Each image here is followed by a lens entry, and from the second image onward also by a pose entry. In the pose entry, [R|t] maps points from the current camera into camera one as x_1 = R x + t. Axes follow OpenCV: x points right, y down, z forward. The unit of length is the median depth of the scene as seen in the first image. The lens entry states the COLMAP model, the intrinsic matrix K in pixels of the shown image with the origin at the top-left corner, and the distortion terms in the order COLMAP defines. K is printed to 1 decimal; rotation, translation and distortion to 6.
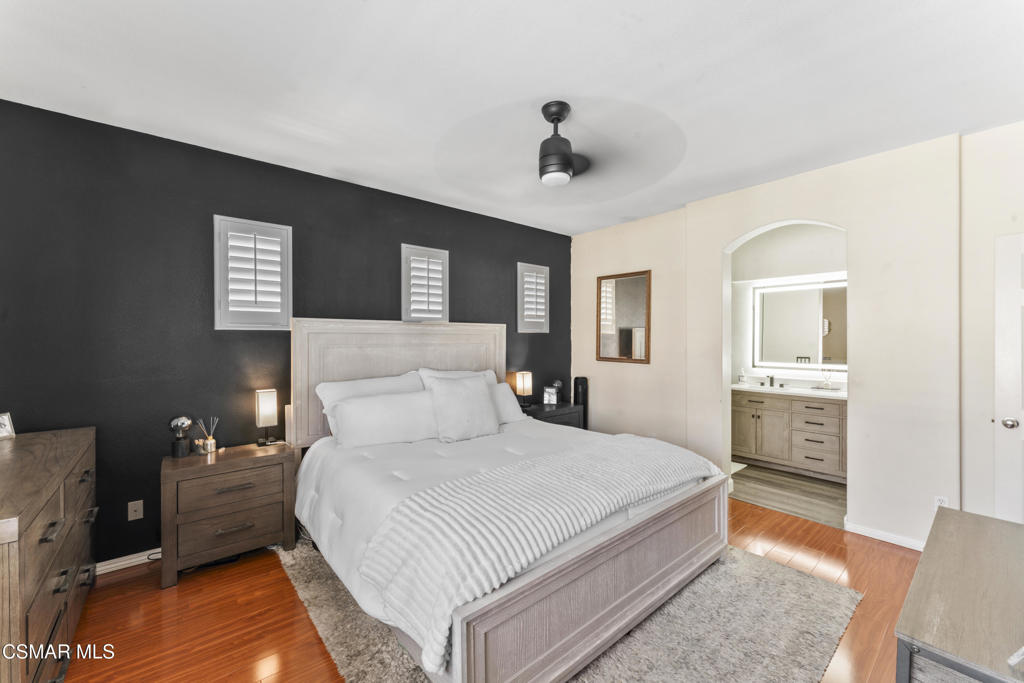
lens RADIAL K [[386.5, 0, 512.0], [0, 386.5, 341.5], [0, 0, 1]] dist [-0.020624, 0.000010]
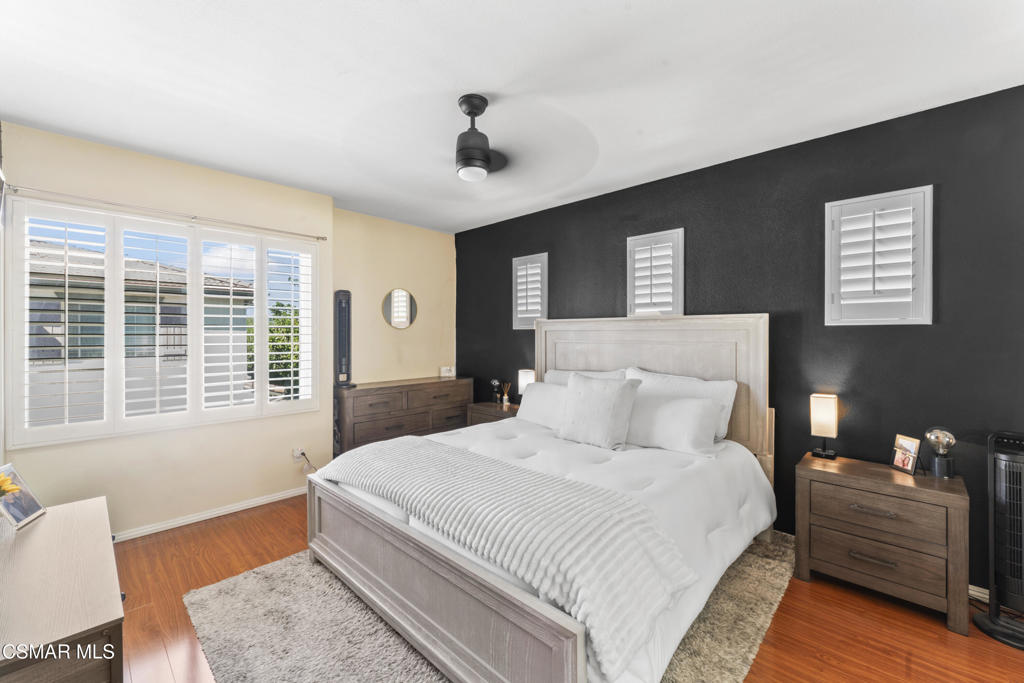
lens RADIAL K [[412.7, 0, 508.6], [0, 412.7, 332.5], [0, 0, 1]] dist [-0.001011, -0.000137]
pose [[0.127309, -0.005080, -0.991850, 0.681266], [-0.009086, 0.999939, -0.006288, -0.005972], [0.991821, 0.009813, 0.127255, 0.554240]]
